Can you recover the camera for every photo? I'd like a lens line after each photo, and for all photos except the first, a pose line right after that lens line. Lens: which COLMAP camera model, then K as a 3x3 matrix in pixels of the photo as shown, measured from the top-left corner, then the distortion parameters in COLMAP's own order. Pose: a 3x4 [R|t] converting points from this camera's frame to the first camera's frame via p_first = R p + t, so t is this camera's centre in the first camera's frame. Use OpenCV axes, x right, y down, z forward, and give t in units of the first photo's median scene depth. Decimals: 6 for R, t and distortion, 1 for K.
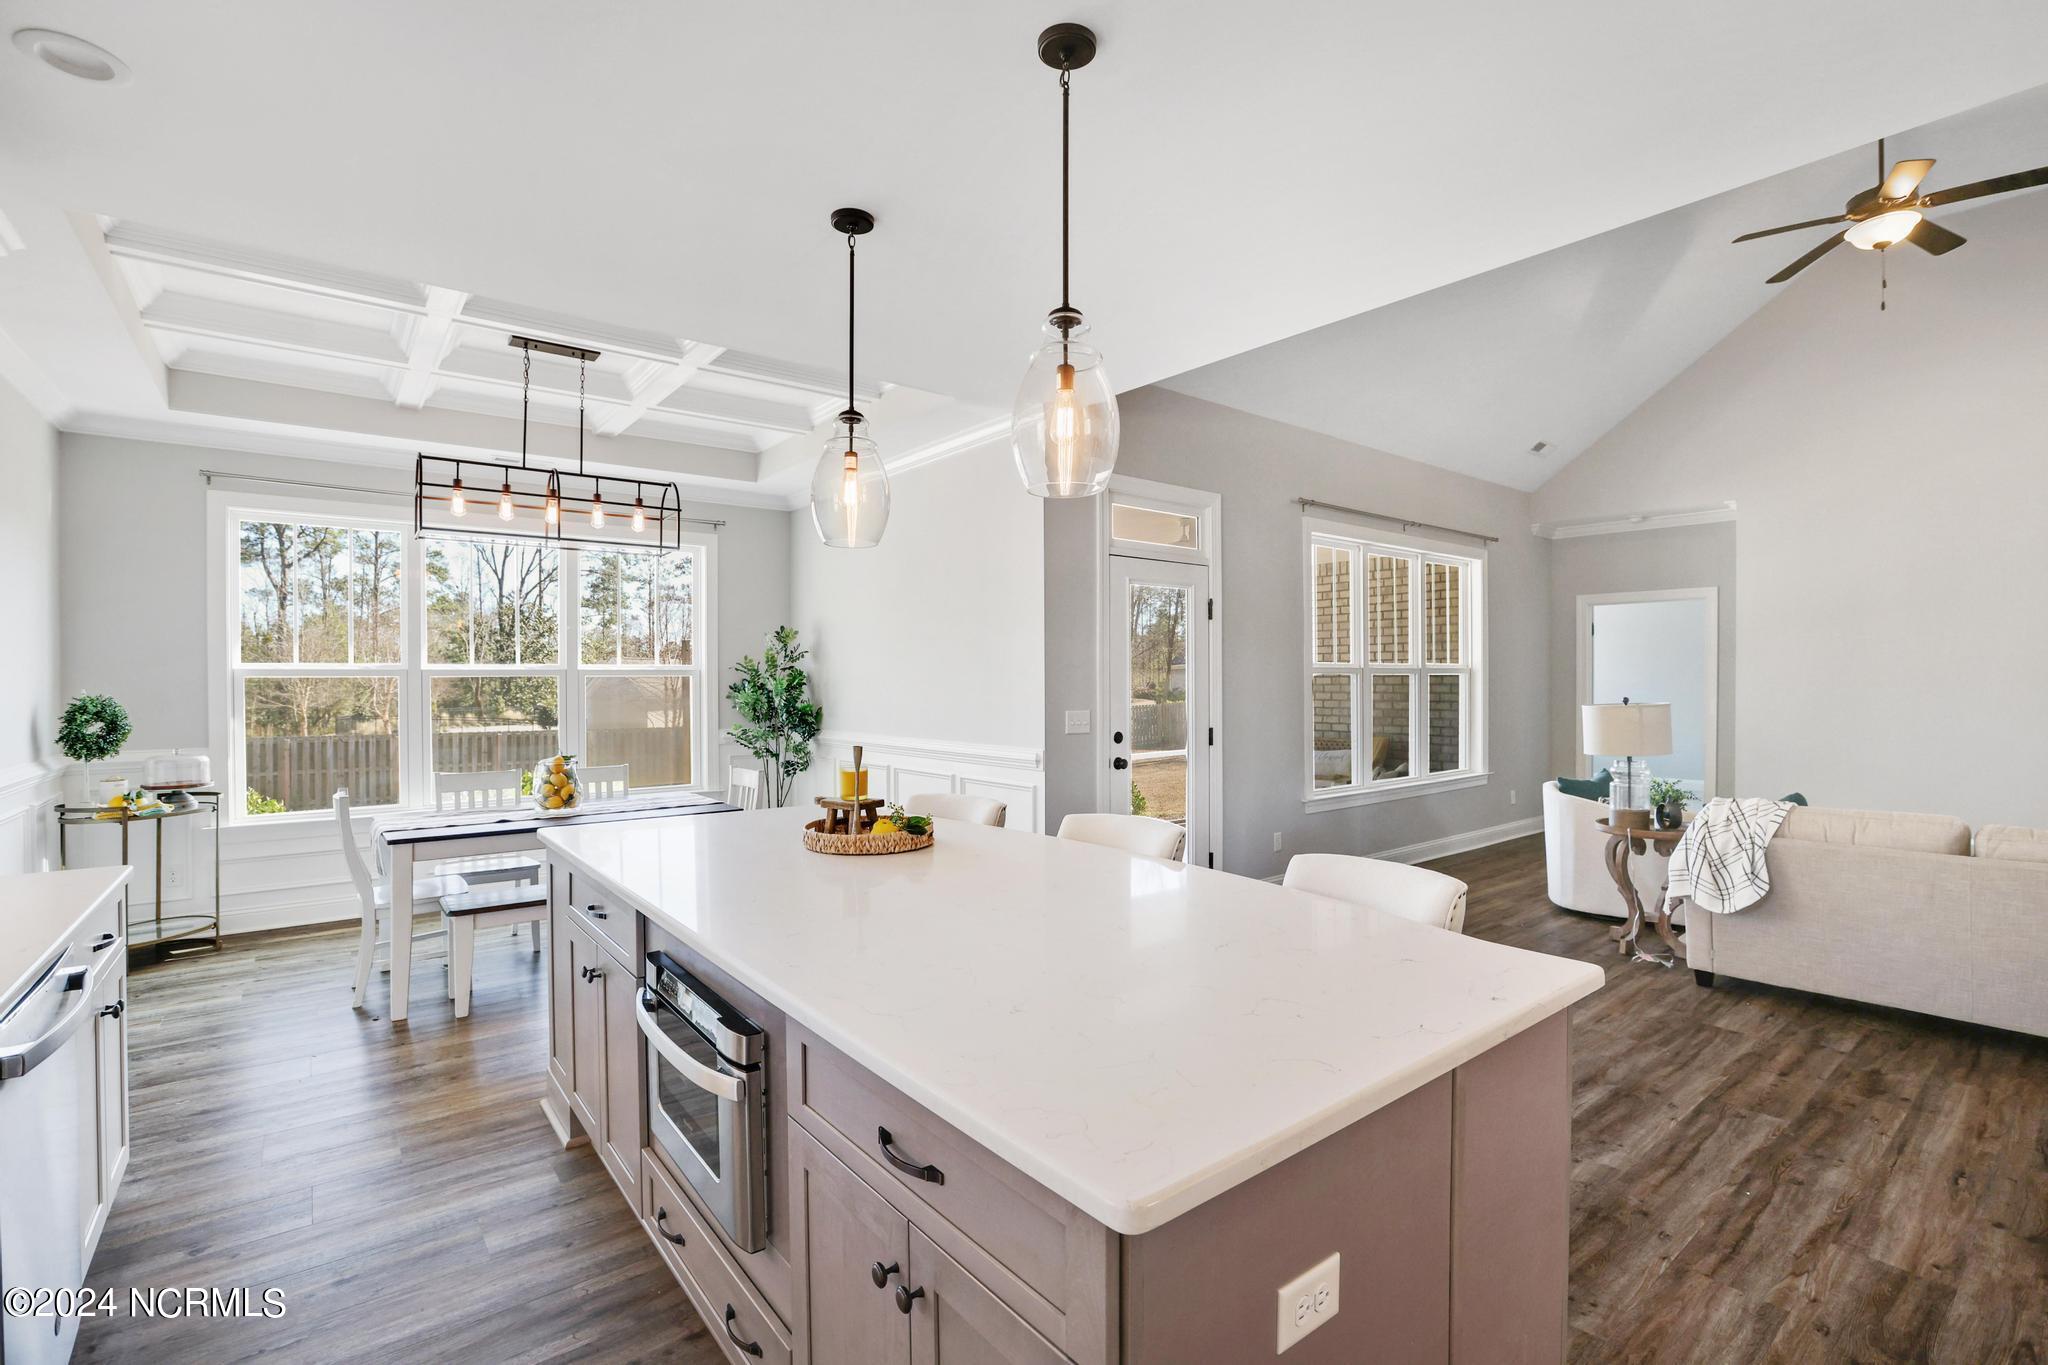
lens RADIAL K [[932.6, 0, 1028.7], [0, 932.6, 684.1], [0, 0, 1]] dist [-0.046798, 0.015327]
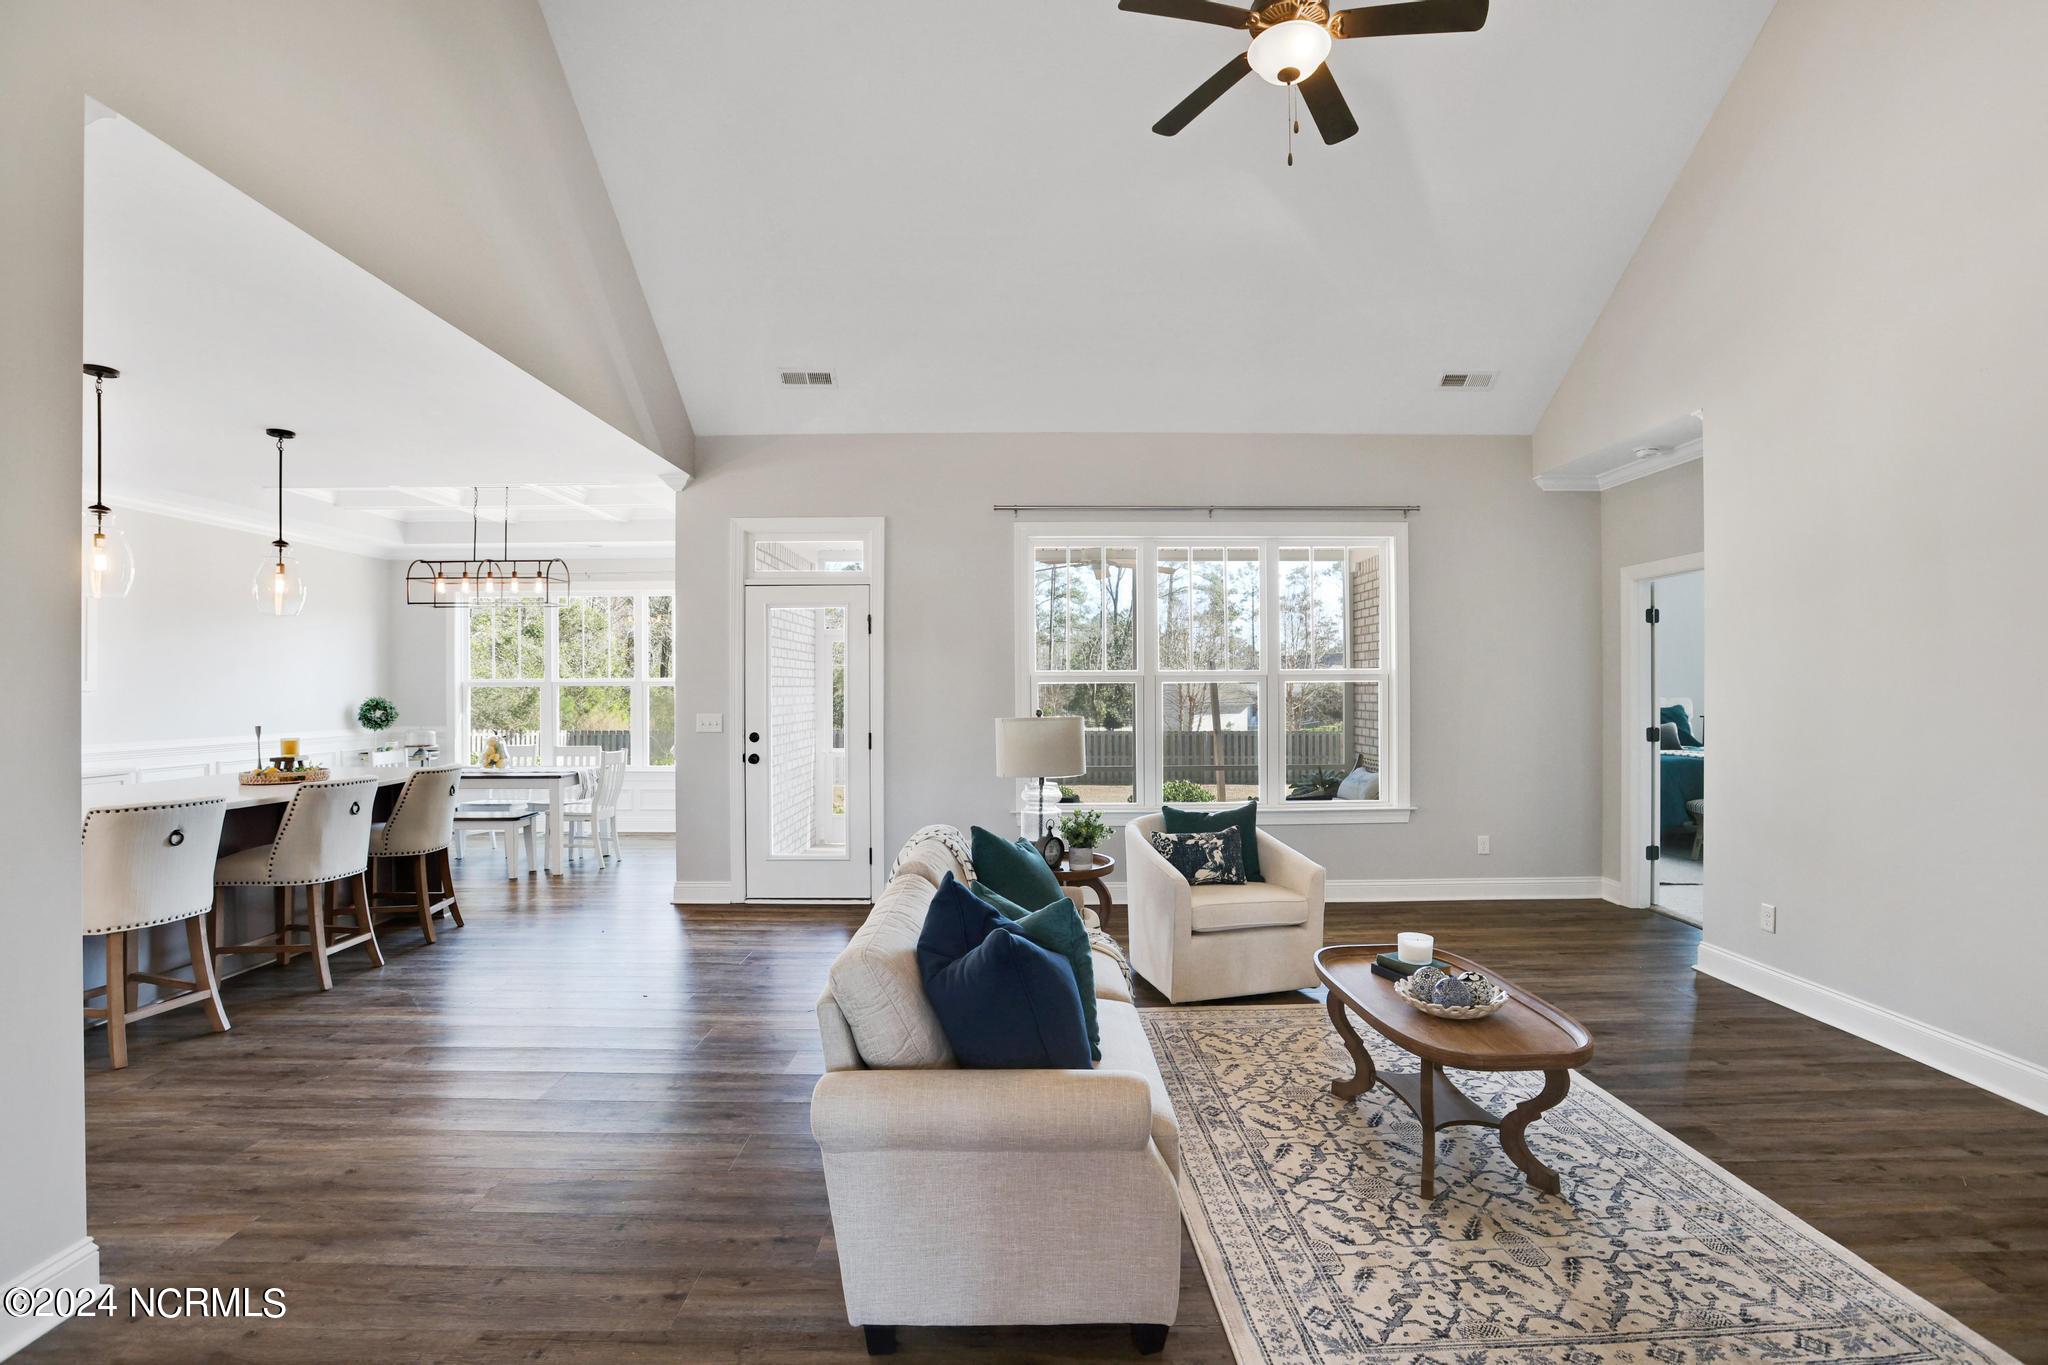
lens RADIAL K [[932.6, 0, 1028.7], [0, 932.6, 684.1], [0, 0, 1]] dist [-0.046798, 0.015327]
pose [[0.787955, -0.001610, -0.615730, 0.807461], [-0.002971, 0.999975, -0.006416, -0.002898], [0.615725, 0.006885, 0.787931, 0.203466]]
